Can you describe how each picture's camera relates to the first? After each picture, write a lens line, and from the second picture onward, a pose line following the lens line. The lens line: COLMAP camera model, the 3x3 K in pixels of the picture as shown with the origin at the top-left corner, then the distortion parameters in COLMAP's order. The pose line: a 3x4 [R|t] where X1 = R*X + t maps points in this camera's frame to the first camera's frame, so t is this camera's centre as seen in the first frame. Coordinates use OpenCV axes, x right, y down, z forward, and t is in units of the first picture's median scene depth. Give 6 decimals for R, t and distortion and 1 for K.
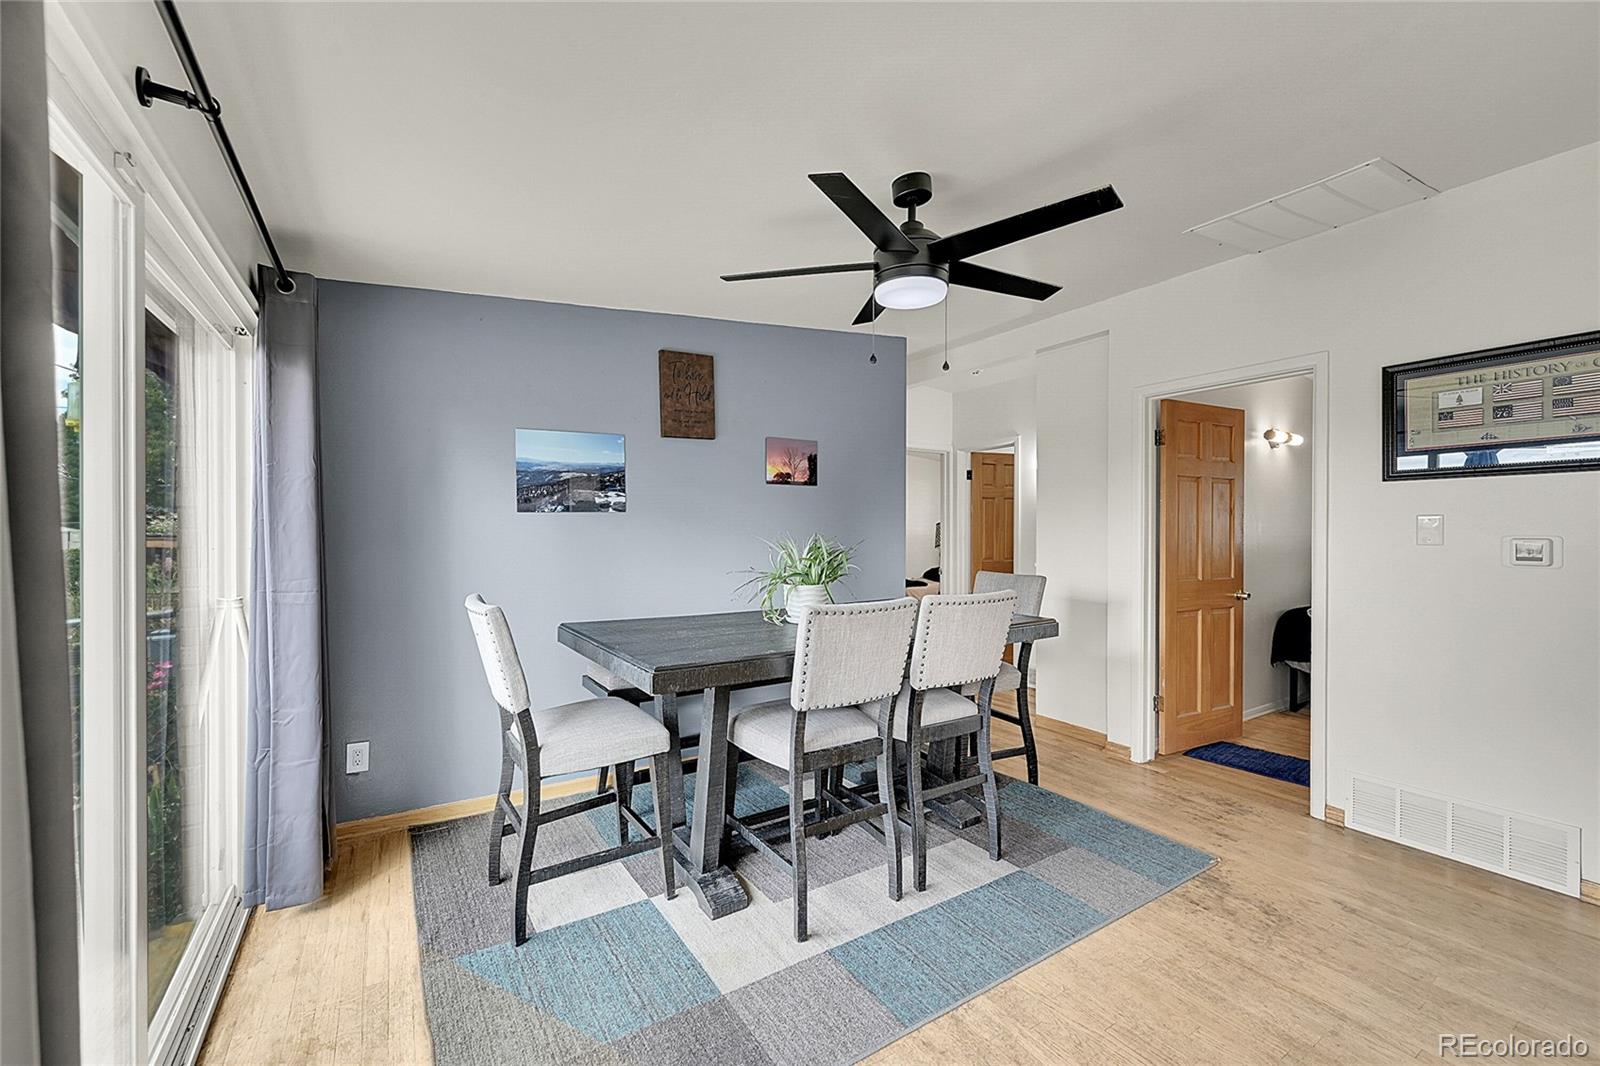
lens RADIAL K [[625.8, 0, 800.0], [0, 625.8, 533.0], [0, 0, 1]] dist [0.001474, 0.000283]
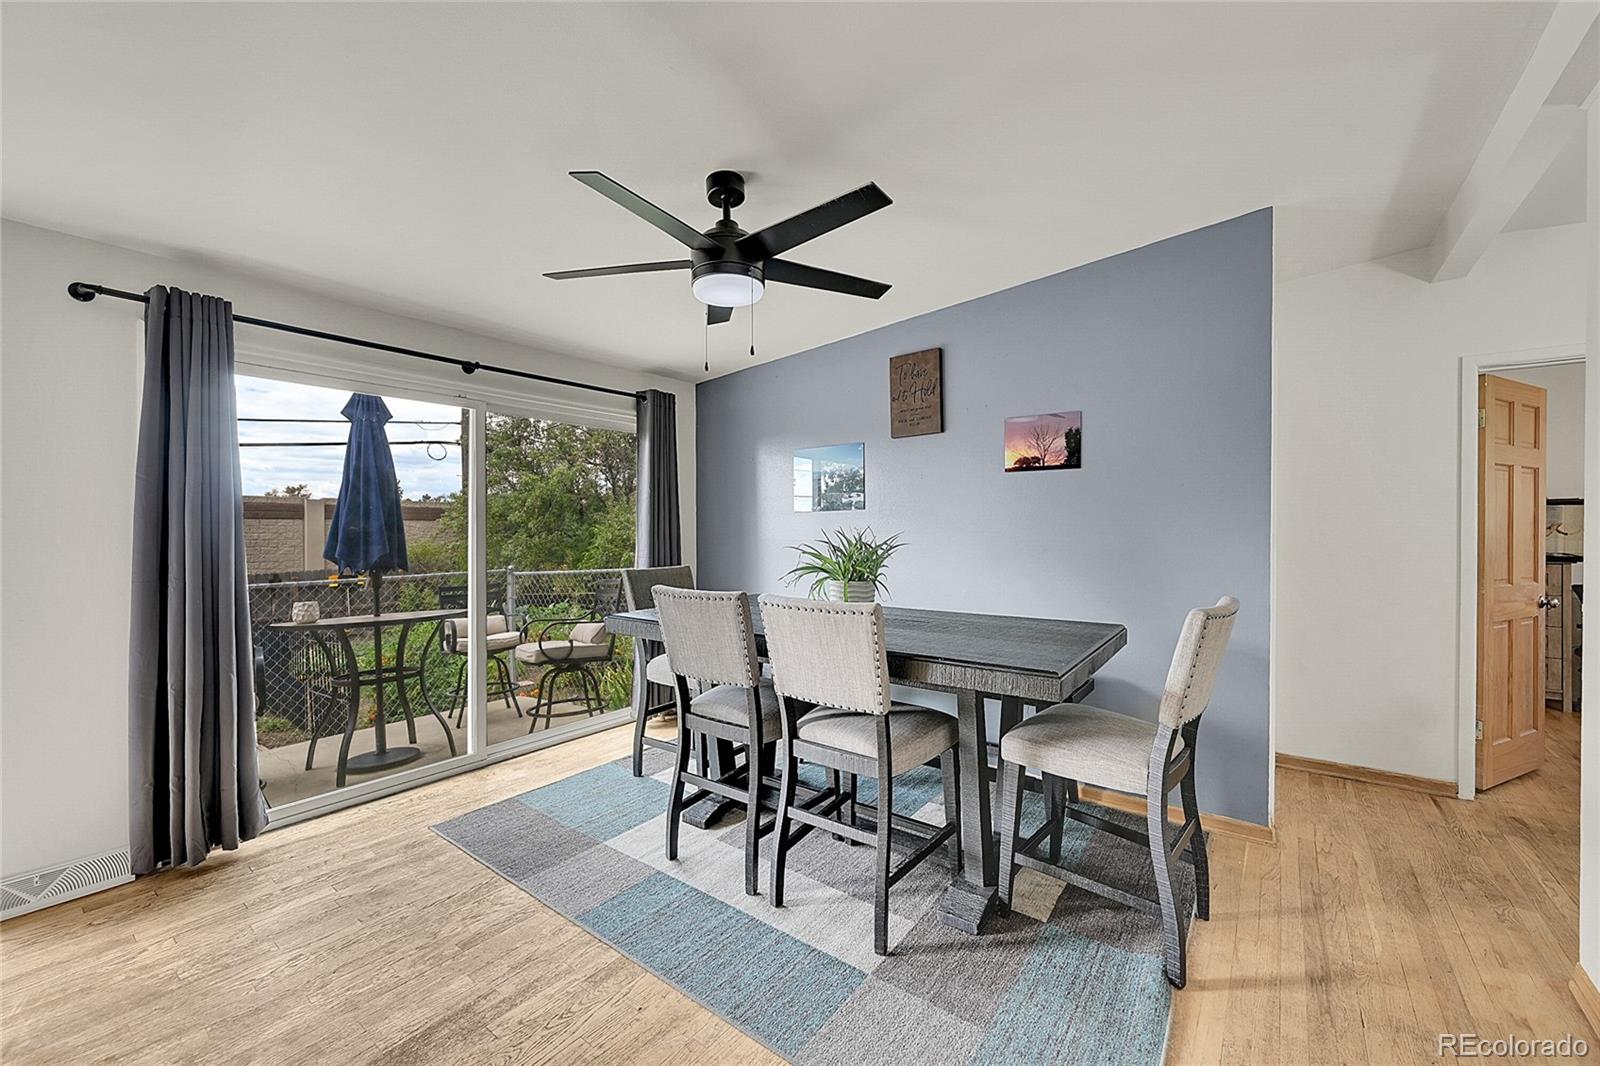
lens RADIAL K [[625.8, 0, 800.0], [0, 625.8, 533.0], [0, 0, 1]] dist [0.001474, 0.000283]
pose [[0.375597, 0.010015, -0.926729, 0.687780], [-0.004234, 0.999950, 0.009090, -0.000791], [0.926774, 0.000510, 0.375620, 0.432173]]
